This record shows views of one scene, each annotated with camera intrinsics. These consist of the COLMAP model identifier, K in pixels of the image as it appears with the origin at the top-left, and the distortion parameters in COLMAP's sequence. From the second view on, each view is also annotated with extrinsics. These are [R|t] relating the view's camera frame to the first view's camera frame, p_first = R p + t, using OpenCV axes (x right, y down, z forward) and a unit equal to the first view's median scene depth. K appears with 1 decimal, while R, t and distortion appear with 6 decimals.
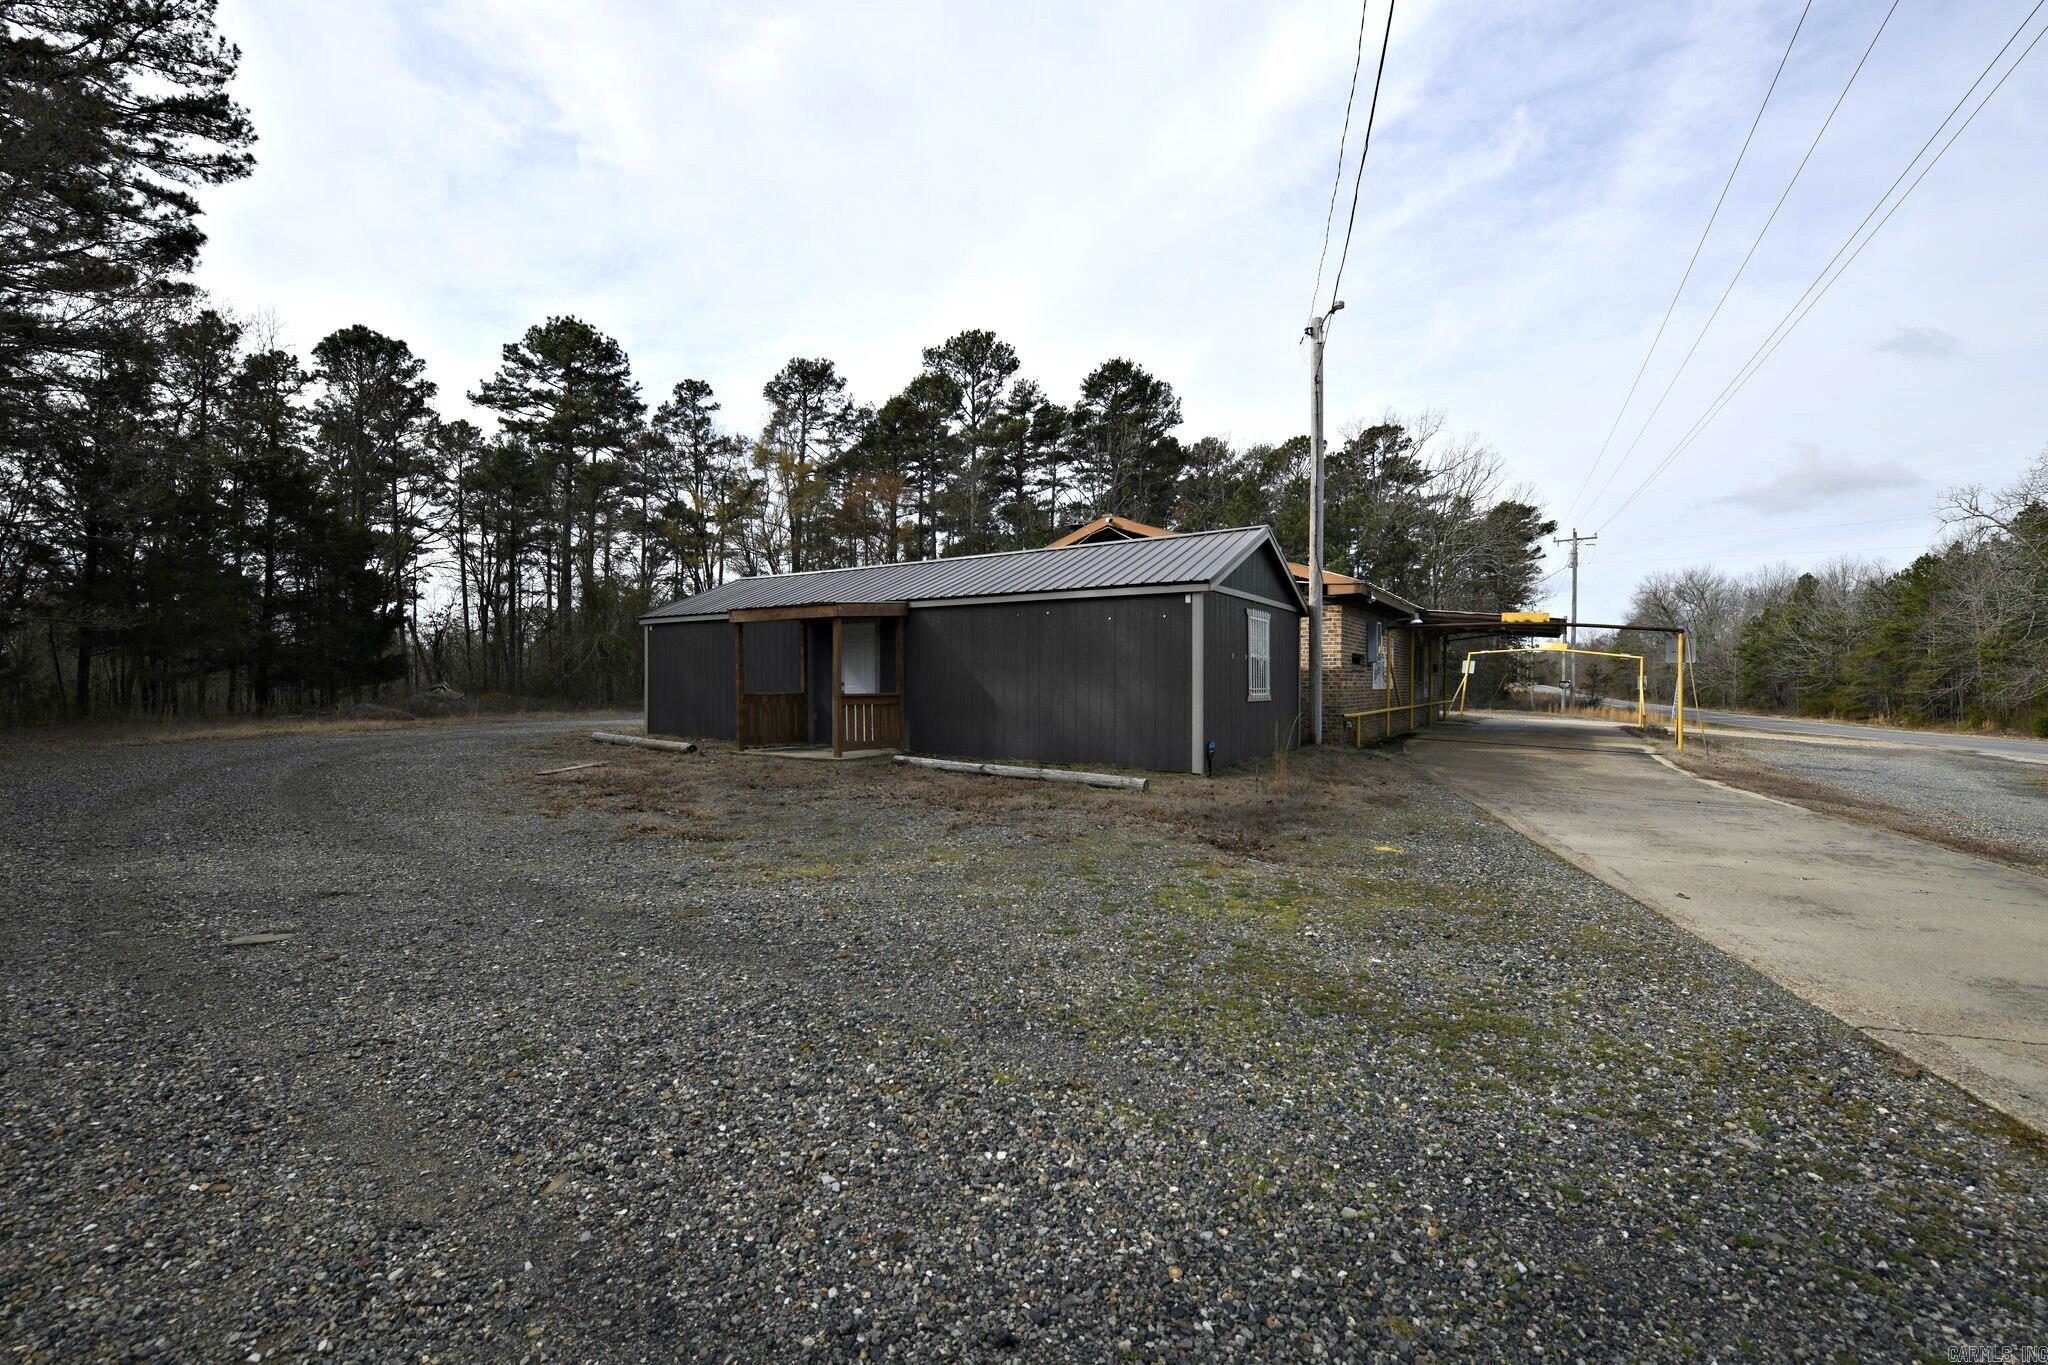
lens RADIAL K [[822.5, 0, 1012.0], [0, 822.5, 685.0], [0, 0, 1]] dist [-0.022778, 0.000089]
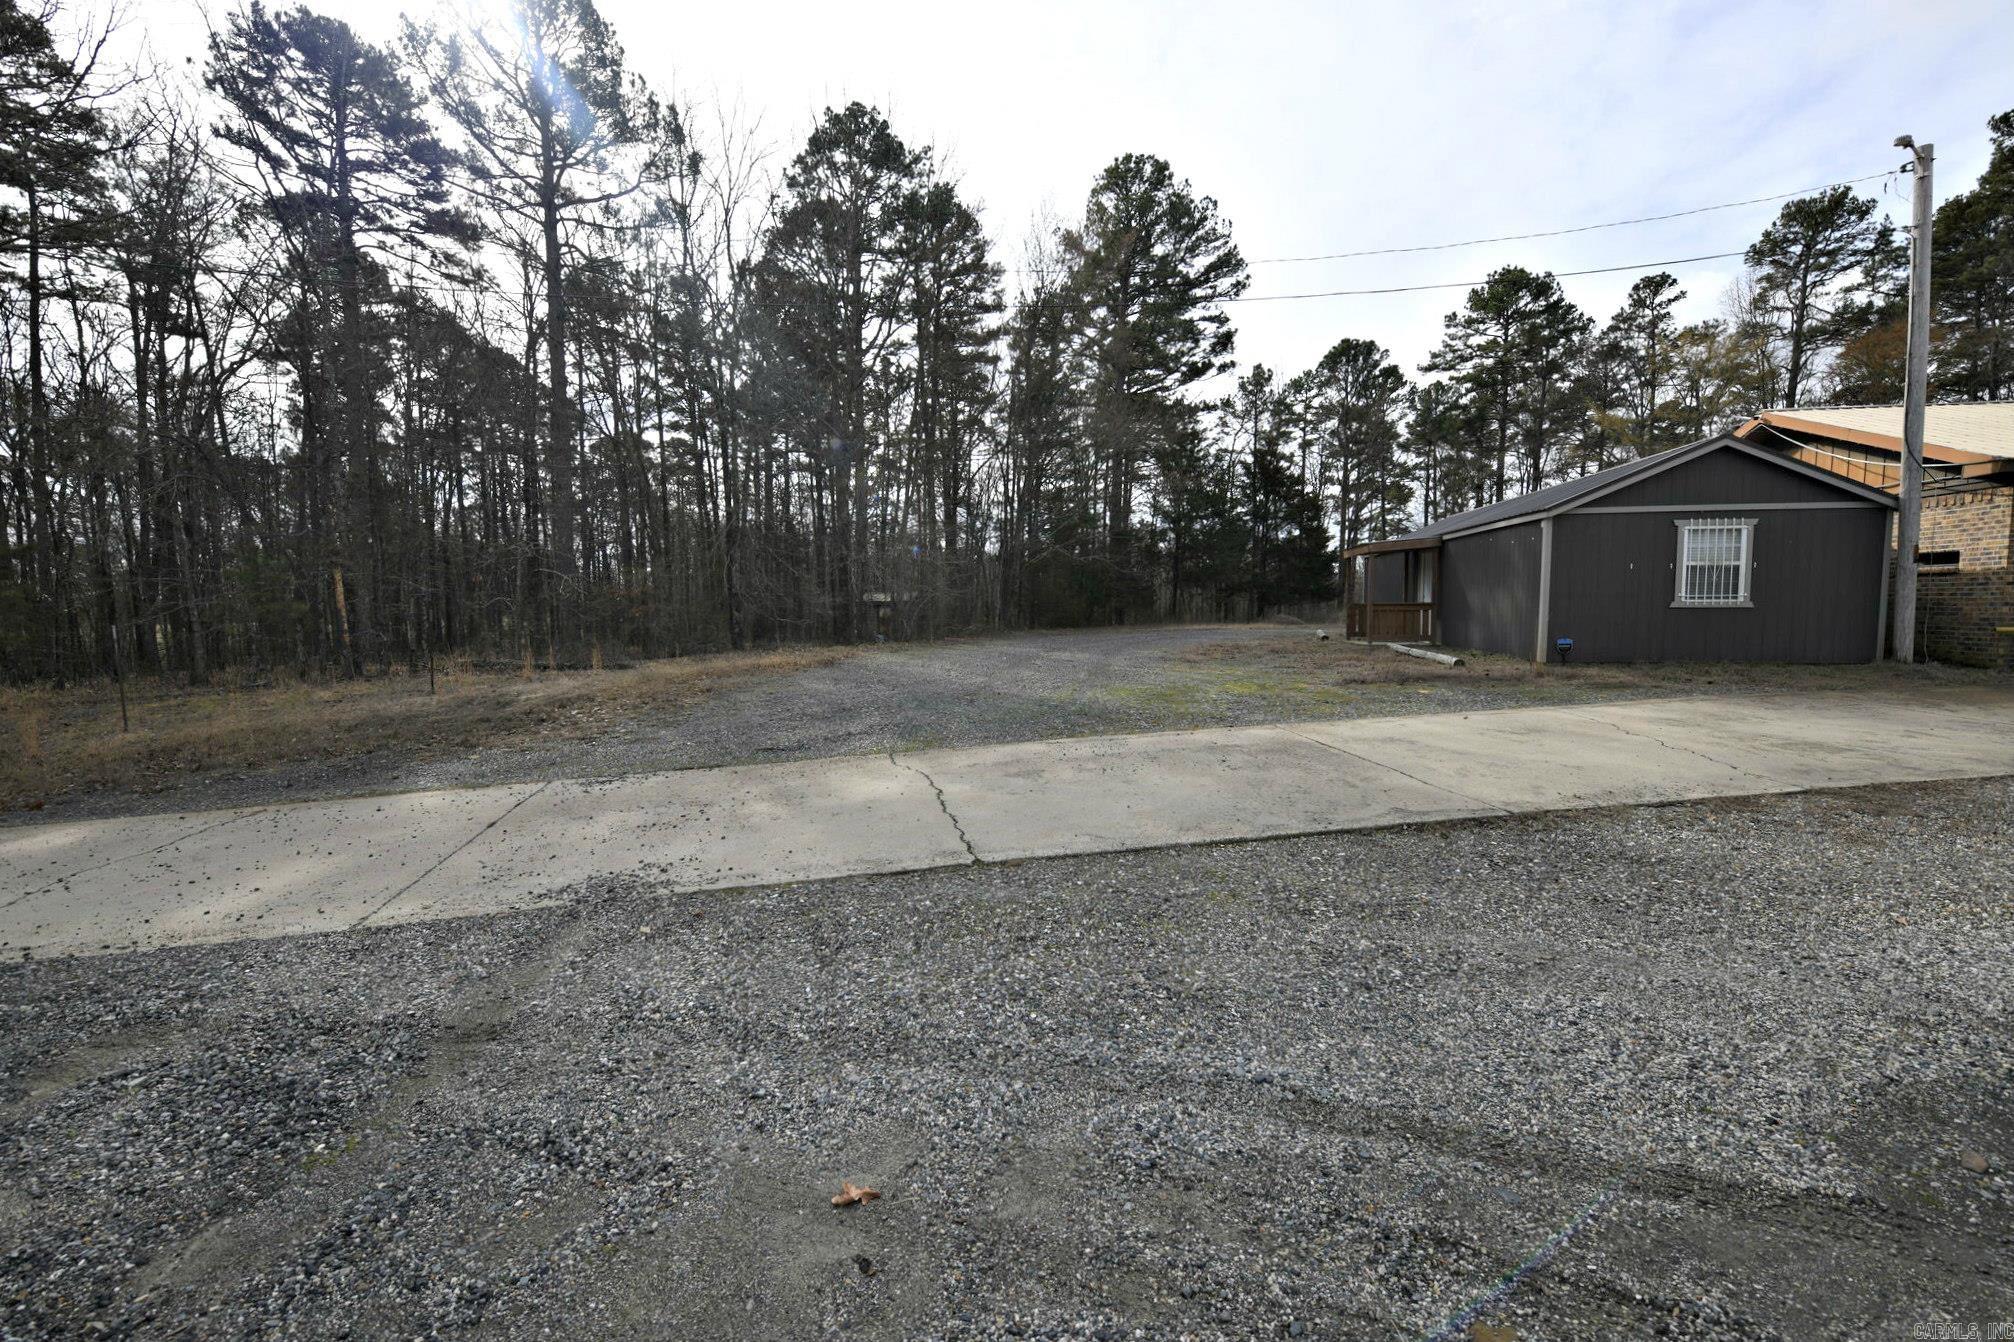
lens RADIAL K [[808.9, 0, 995.2], [0, 808.9, 673.5], [0, 0, 1]] dist [-0.022778, 0.000089]
pose [[0.357026, 0.075131, -0.931068, 0.272387], [0.005779, 0.996563, 0.082632, 0.004201], [0.934077, -0.034883, 0.355365, -0.055717]]
